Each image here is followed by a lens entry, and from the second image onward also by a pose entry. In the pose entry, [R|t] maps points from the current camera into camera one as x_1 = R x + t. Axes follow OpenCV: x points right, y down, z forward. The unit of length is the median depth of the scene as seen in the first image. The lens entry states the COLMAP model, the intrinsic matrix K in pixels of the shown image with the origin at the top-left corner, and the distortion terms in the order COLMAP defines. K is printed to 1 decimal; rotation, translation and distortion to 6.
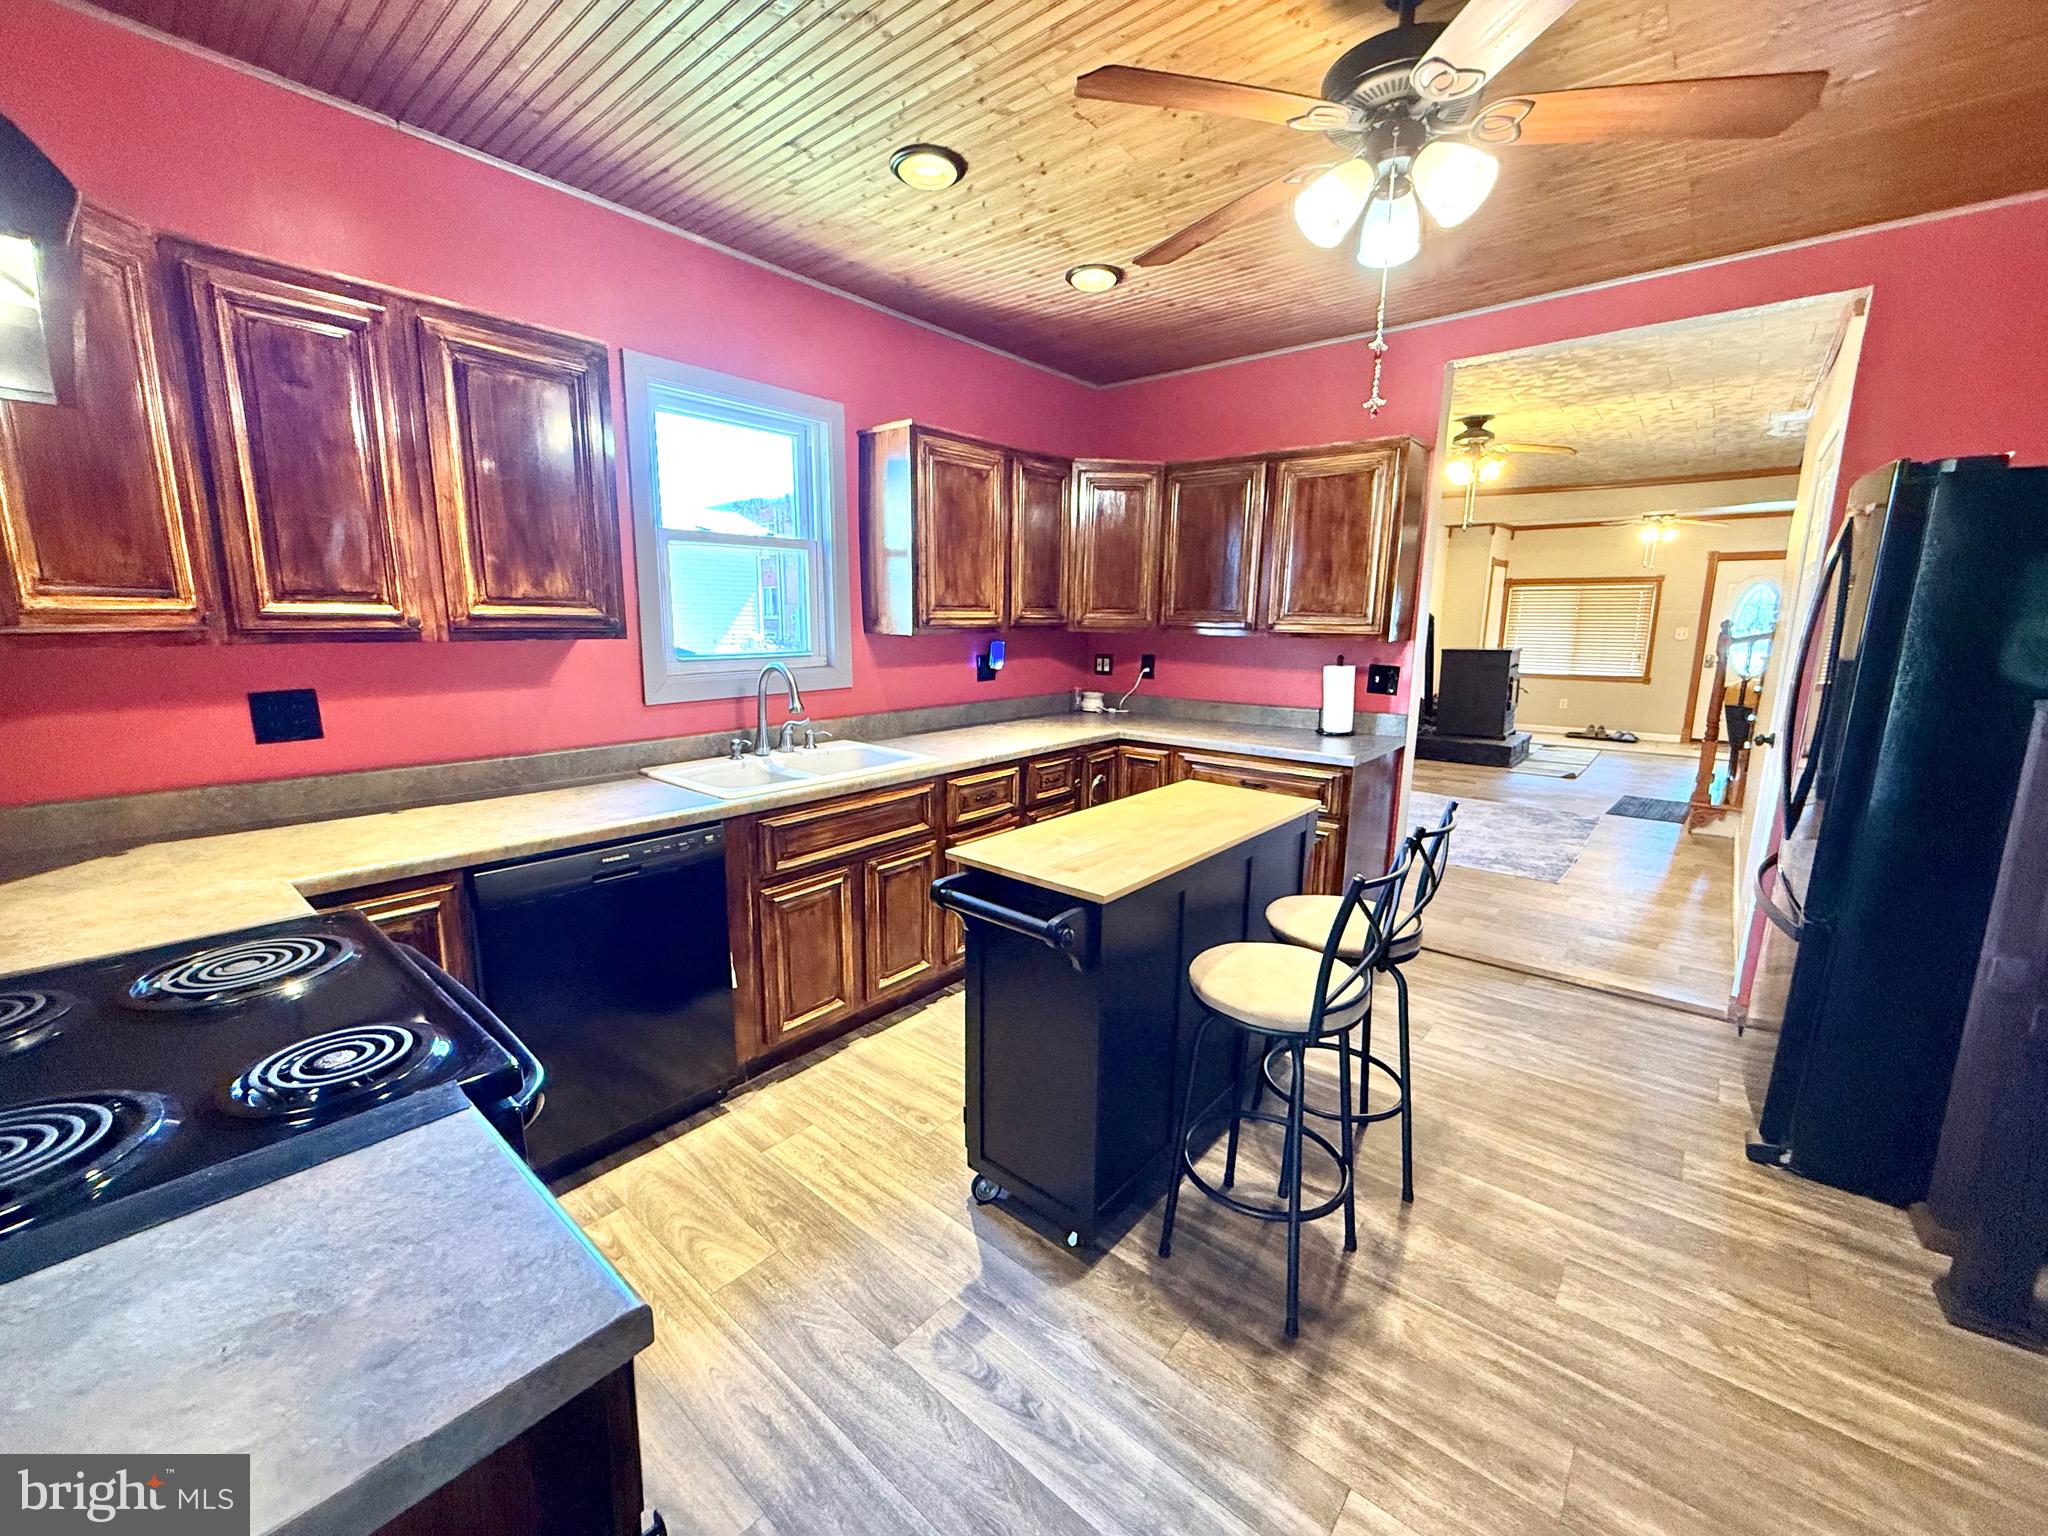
lens RADIAL K [[816.3, 0, 1016.2], [0, 816.3, 767.2], [0, 0, 1]] dist [-0.002908, 0.000855]
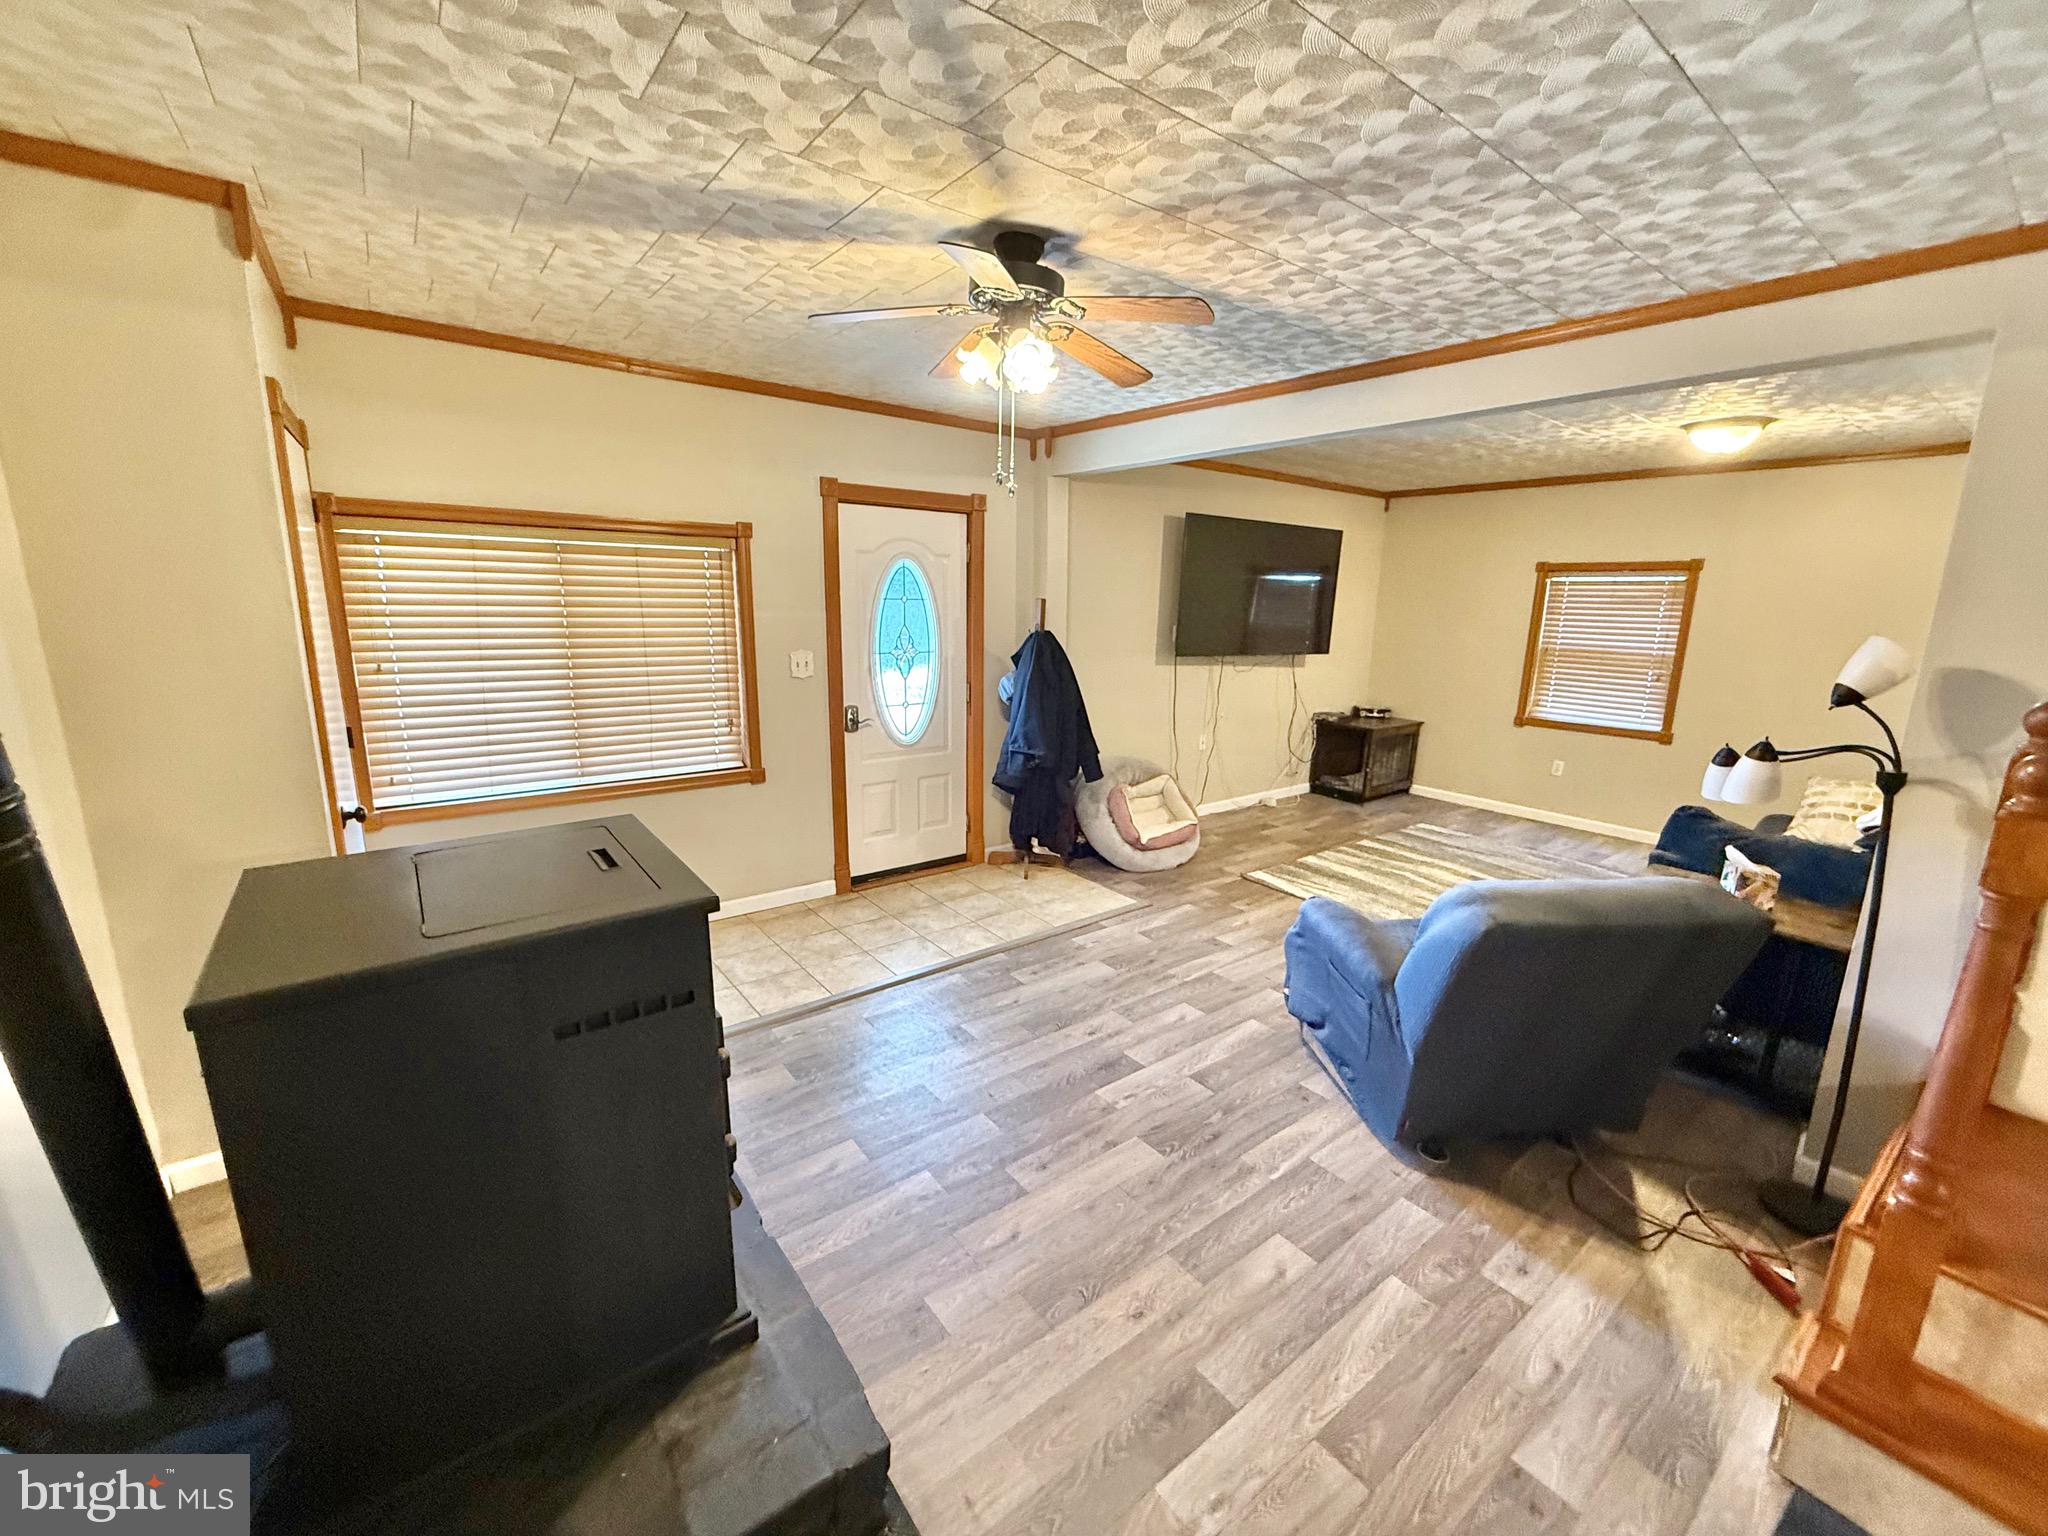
lens RADIAL K [[816.3, 0, 1016.2], [0, 816.3, 767.2], [0, 0, 1]] dist [-0.002908, 0.000855]
pose [[0.219457, -0.203478, 0.954167, 1.660673], [0.160224, 0.972247, 0.170482, -0.672045], [-0.962376, 0.115467, 0.245969, 3.184814]]
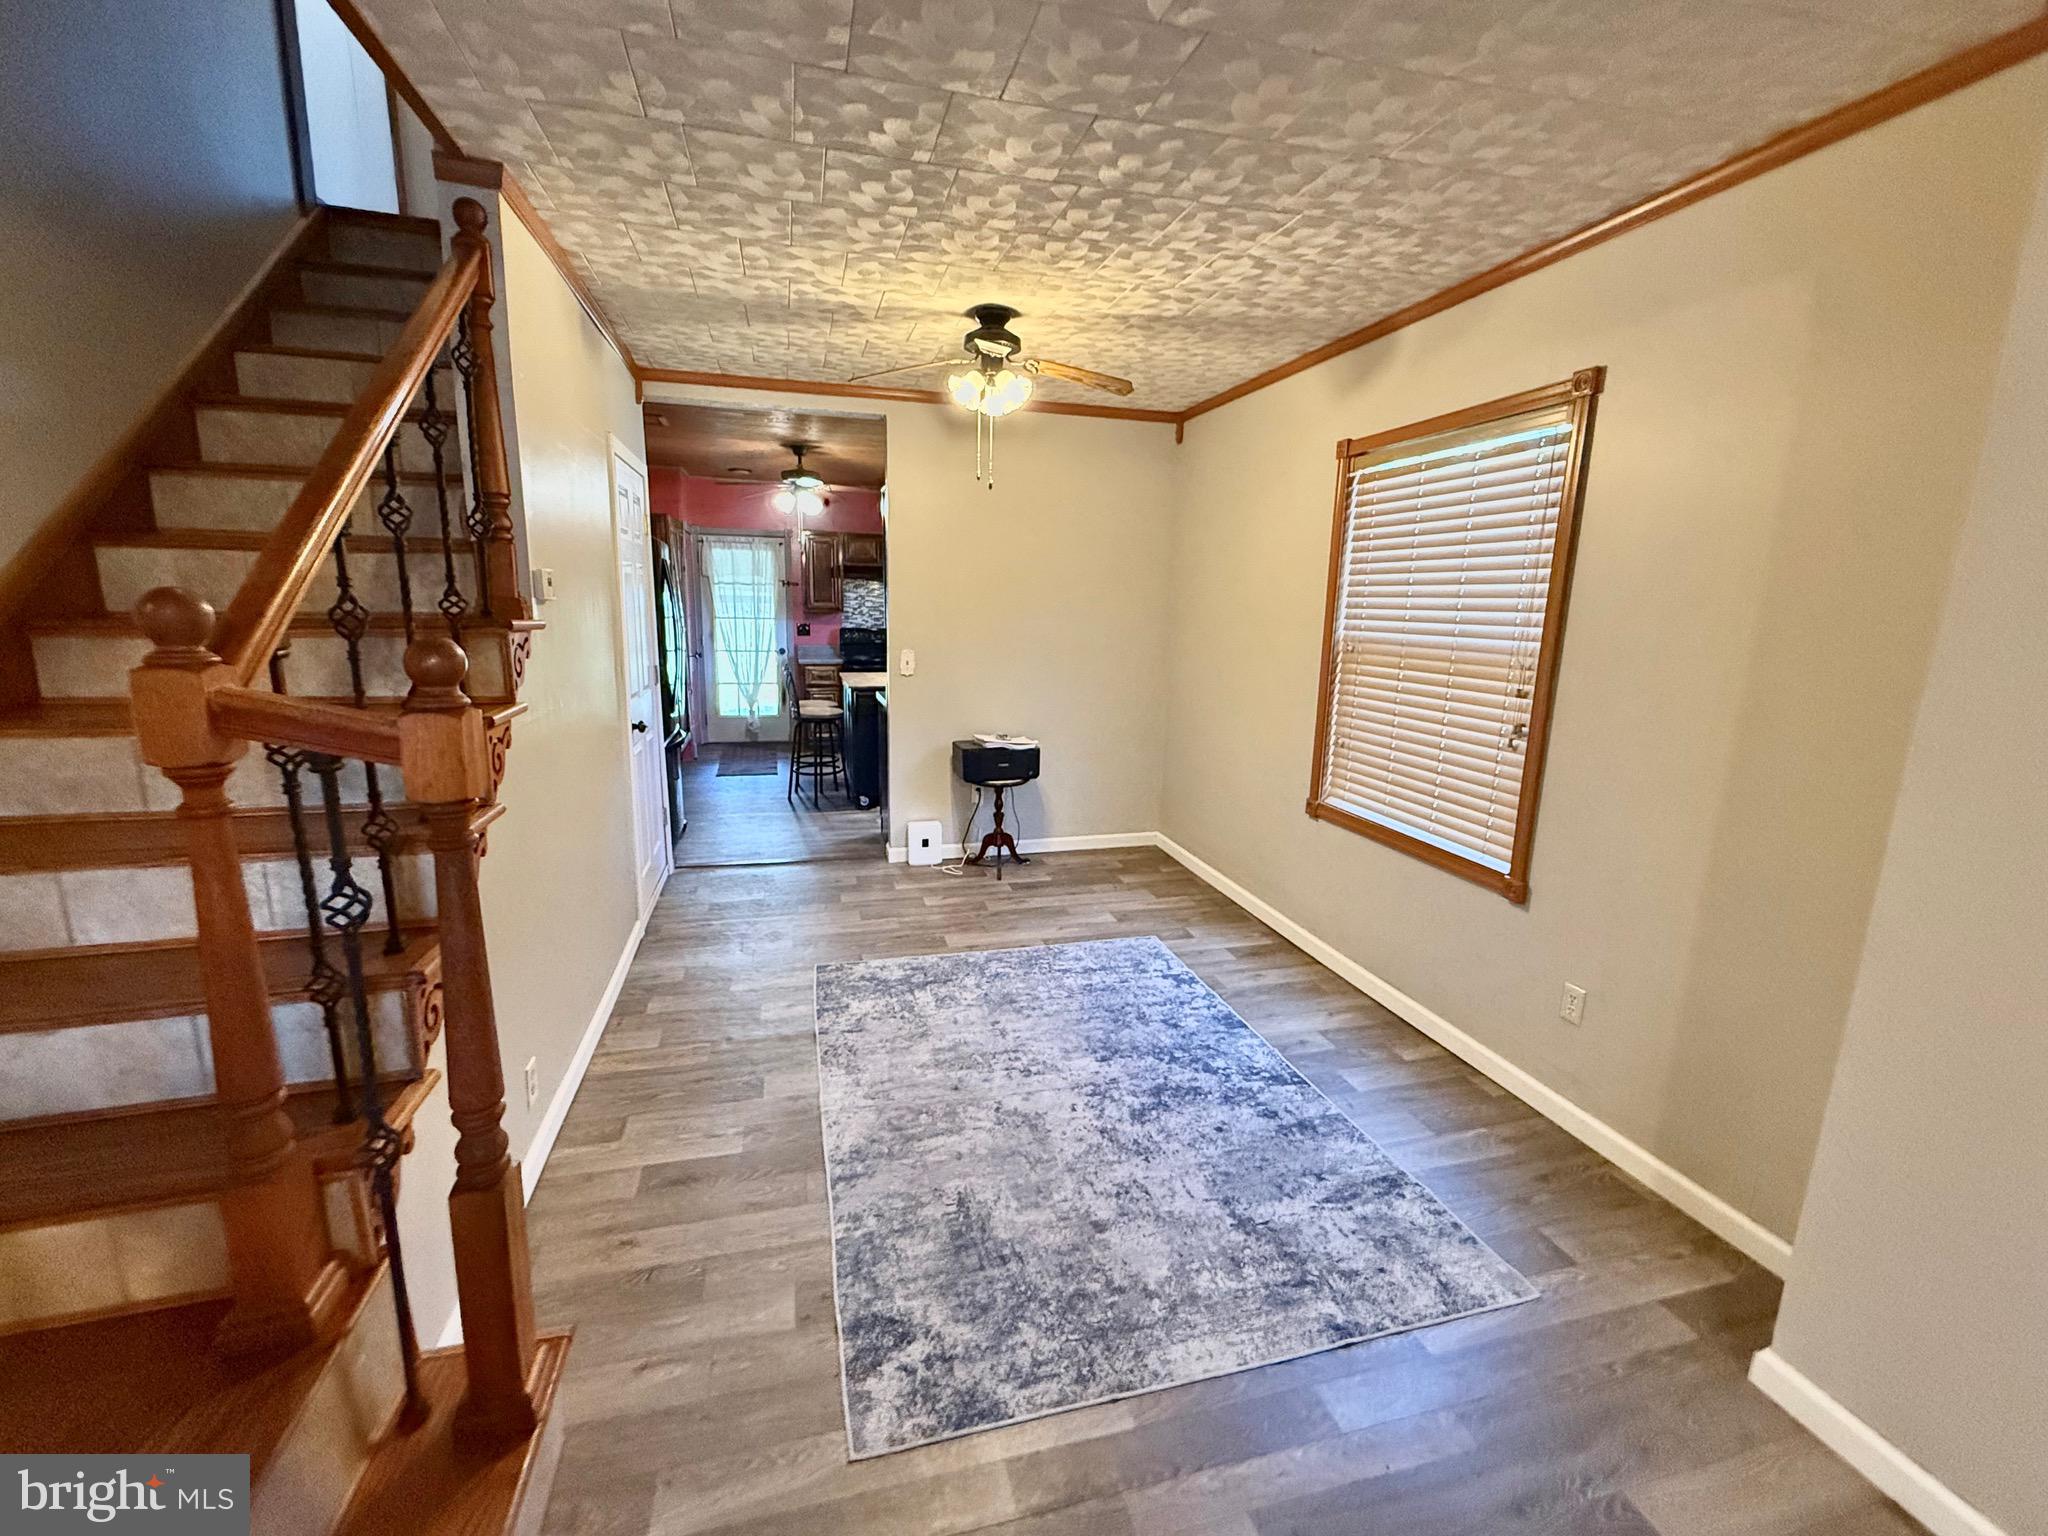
lens RADIAL K [[850.0, 0, 1019.2], [0, 850.0, 766.7], [0, 0, 1]] dist [-0.000711, 0.000730]
pose [[-0.564471, 0.136701, -0.814055, 2.250580], [-0.176487, 0.943401, 0.280798, -0.547100], [0.806365, 0.302172, -0.508396, 2.872395]]
